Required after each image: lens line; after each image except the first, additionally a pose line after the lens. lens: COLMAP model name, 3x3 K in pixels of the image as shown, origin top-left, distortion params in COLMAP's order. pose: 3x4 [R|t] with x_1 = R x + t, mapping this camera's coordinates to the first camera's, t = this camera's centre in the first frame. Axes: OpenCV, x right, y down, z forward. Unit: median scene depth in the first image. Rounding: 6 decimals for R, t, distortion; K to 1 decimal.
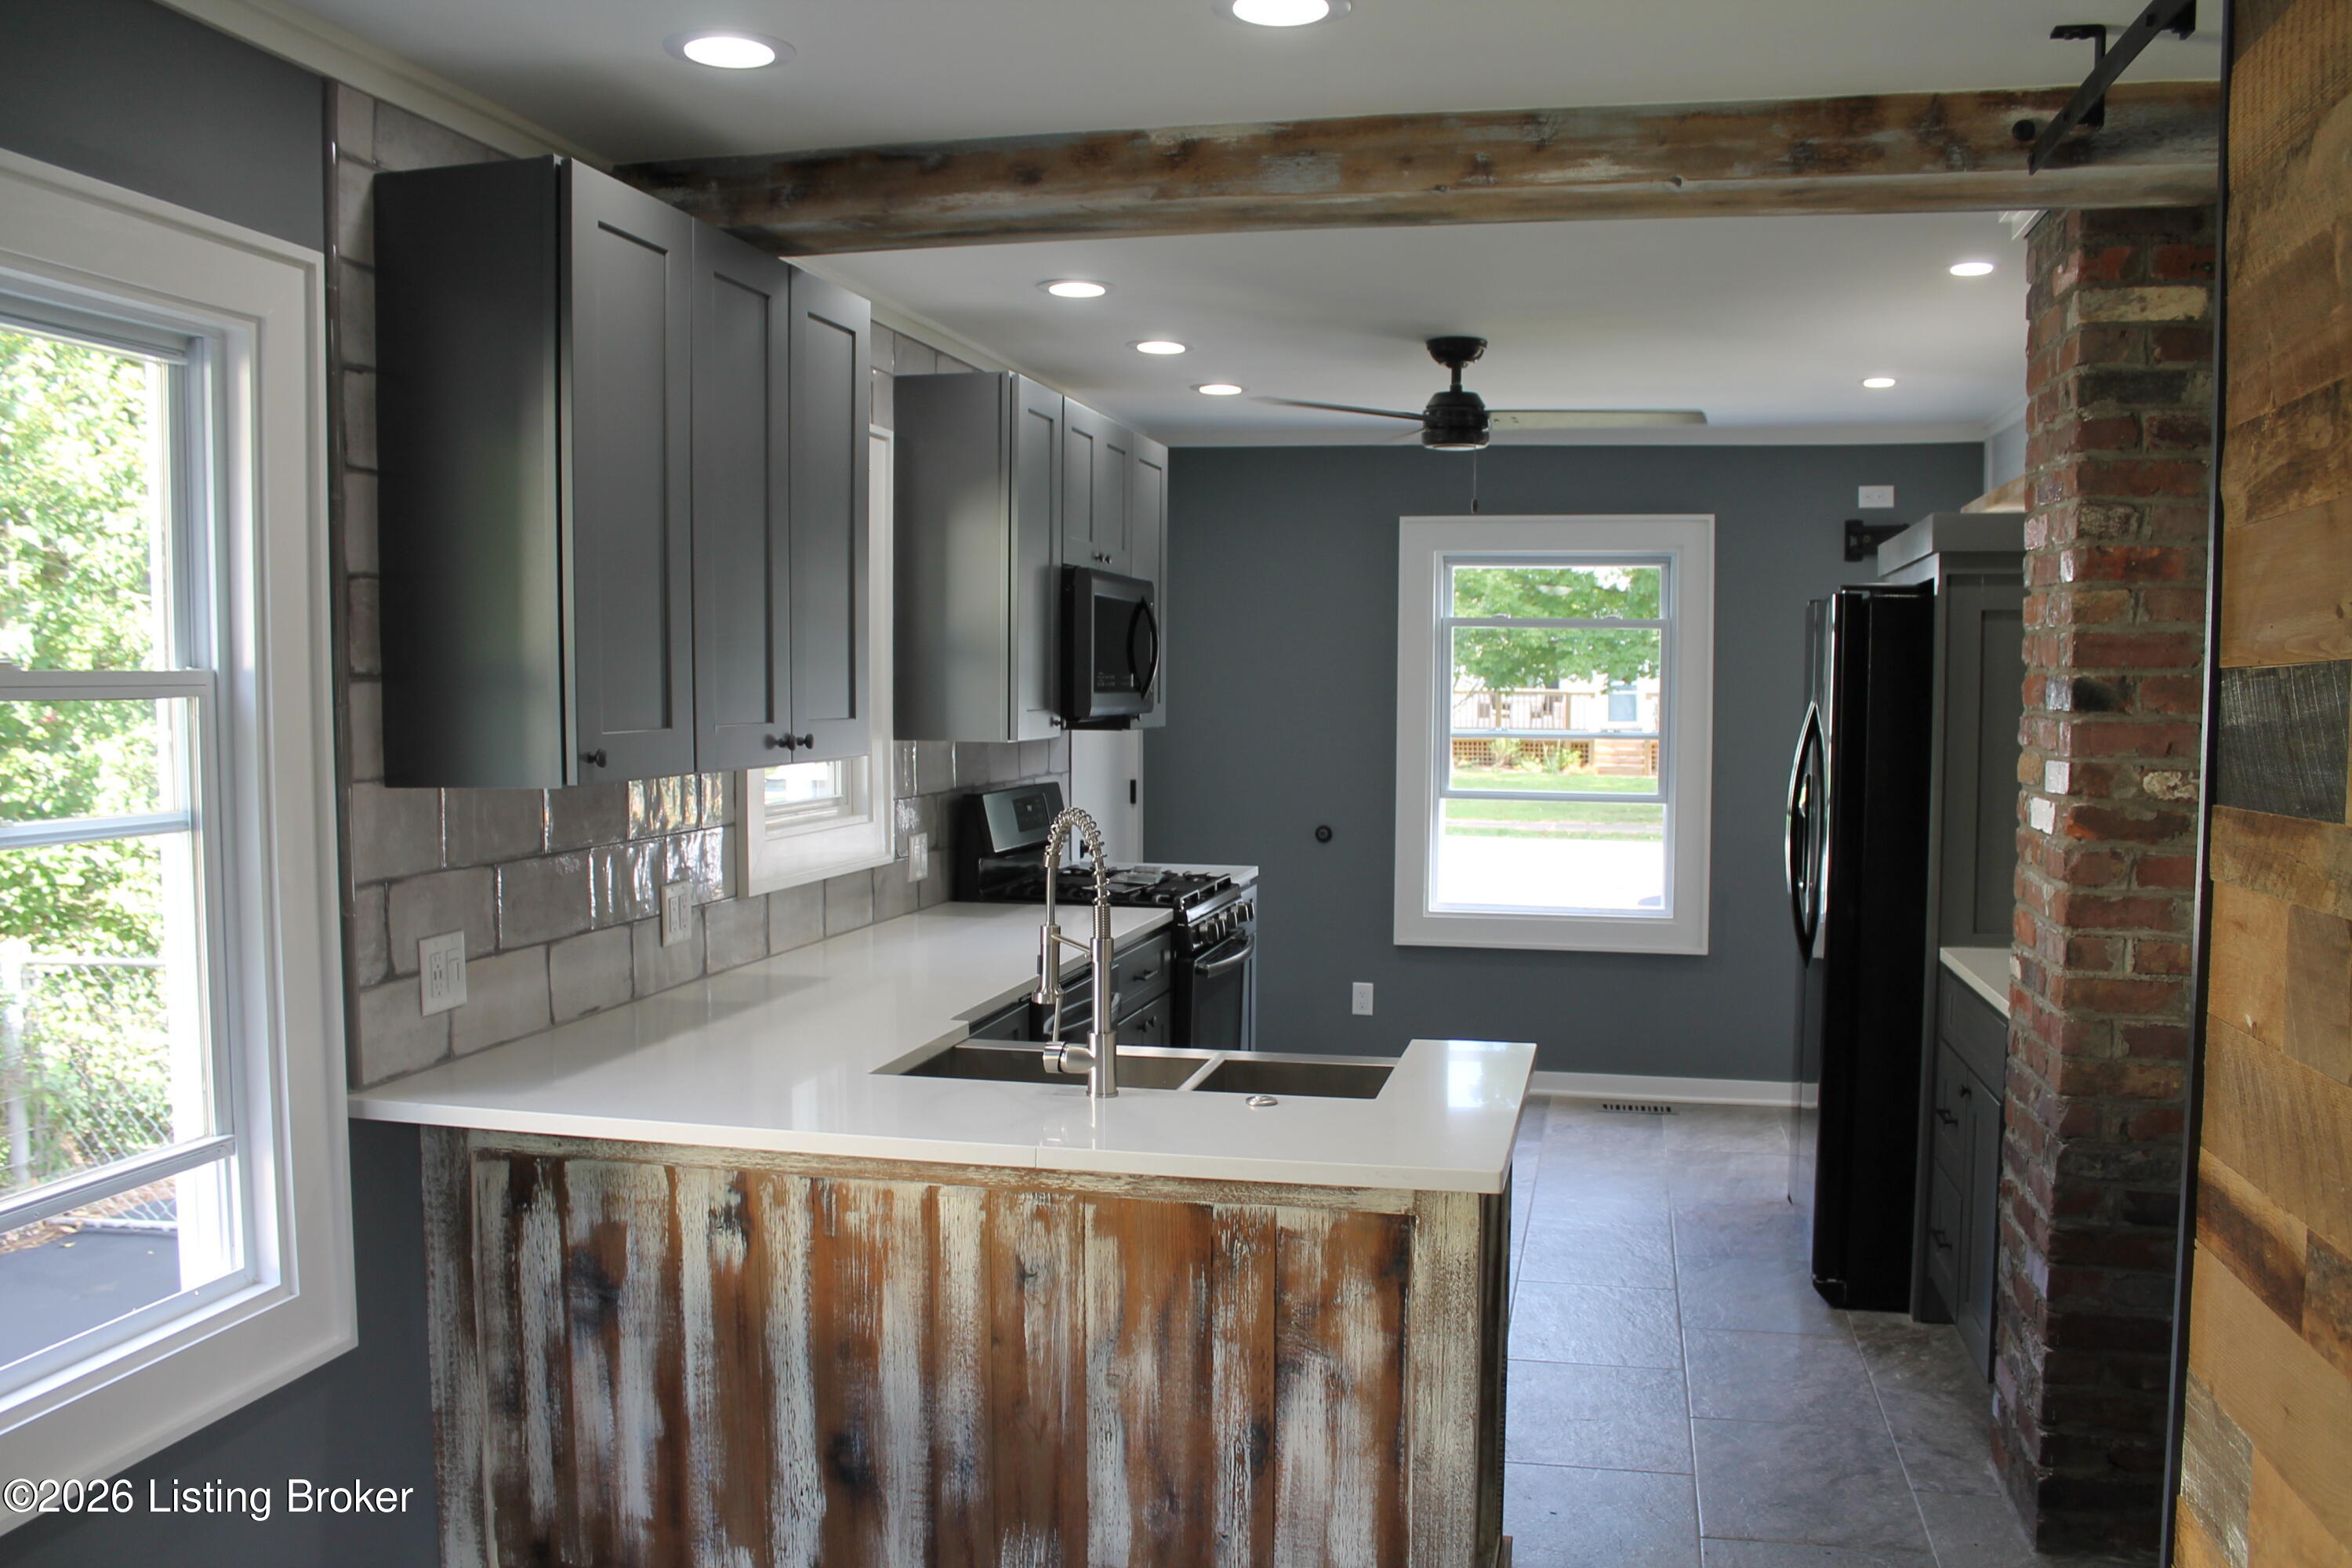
lens RADIAL K [[1973.0, 0, 1179.8], [0, 1973.0, 813.4], [0, 0, 1]] dist [-0.173504, 0.161986]
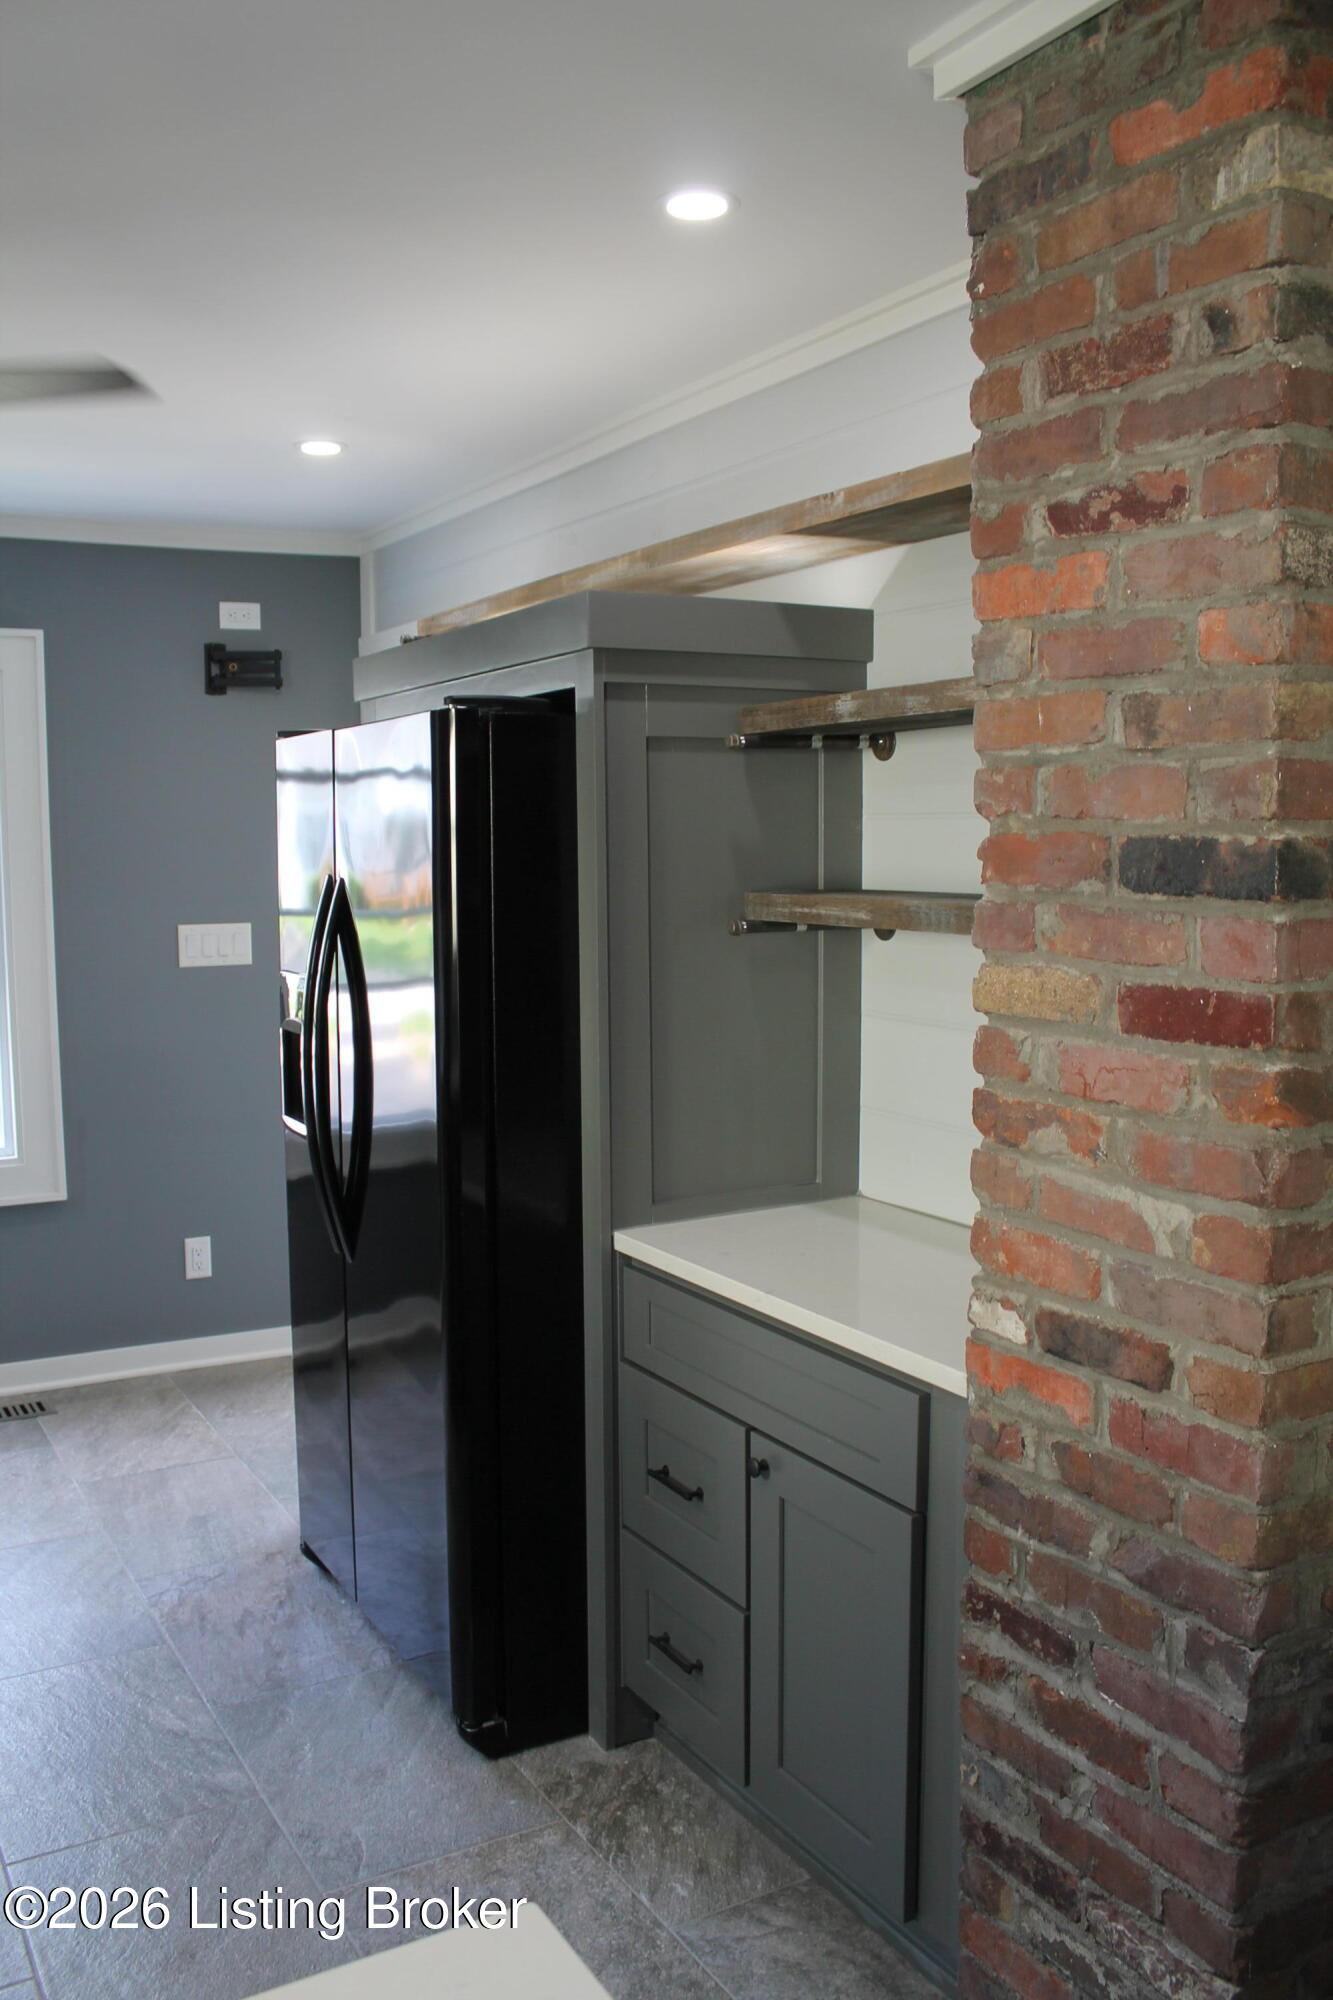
lens RADIAL K [[1677.7, 0, 666.5], [0, 1677.7, 1000.0], [0, 0, 1]] dist [-0.173504, 0.161986]
pose [[0.731142, -0.076071, 0.677971, 0.012338], [0.056011, 0.997102, 0.051476, -0.042524], [-0.679922, 0.000338, 0.733284, 0.557119]]
